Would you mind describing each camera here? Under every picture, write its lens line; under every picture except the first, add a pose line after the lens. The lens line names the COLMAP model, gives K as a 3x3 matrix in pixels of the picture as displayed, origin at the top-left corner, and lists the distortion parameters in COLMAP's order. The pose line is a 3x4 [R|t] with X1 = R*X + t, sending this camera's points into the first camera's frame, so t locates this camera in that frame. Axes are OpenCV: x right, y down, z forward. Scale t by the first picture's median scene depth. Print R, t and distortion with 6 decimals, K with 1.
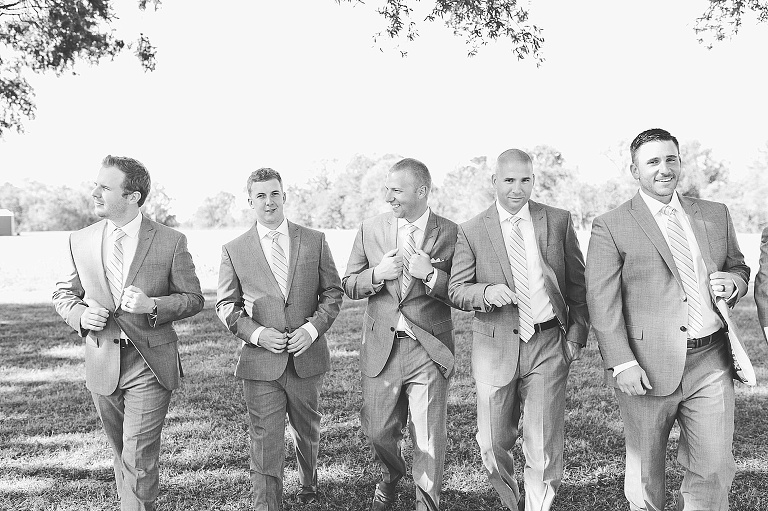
lens RADIAL K [[765.8, 0, 384.0], [0, 765.8, 255.5], [0, 0, 1]] dist [0.006910, 0.025743]
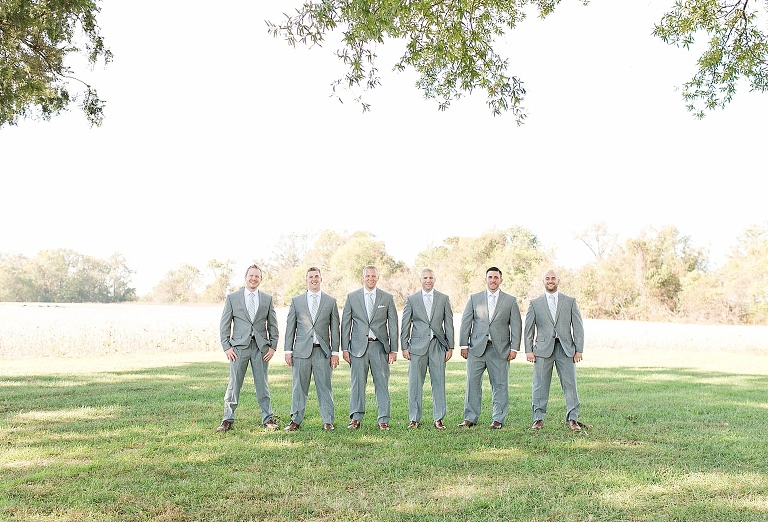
lens RADIAL K [[711.4, 0, 384.0], [0, 711.4, 261.0], [0, 0, 1]] dist [0.018223, -0.005112]
pose [[0.999327, 0.030820, 0.019899, 0.020846], [-0.028337, 0.992975, -0.114878, 0.007185], [-0.023300, 0.114237, 0.993180, 0.111326]]
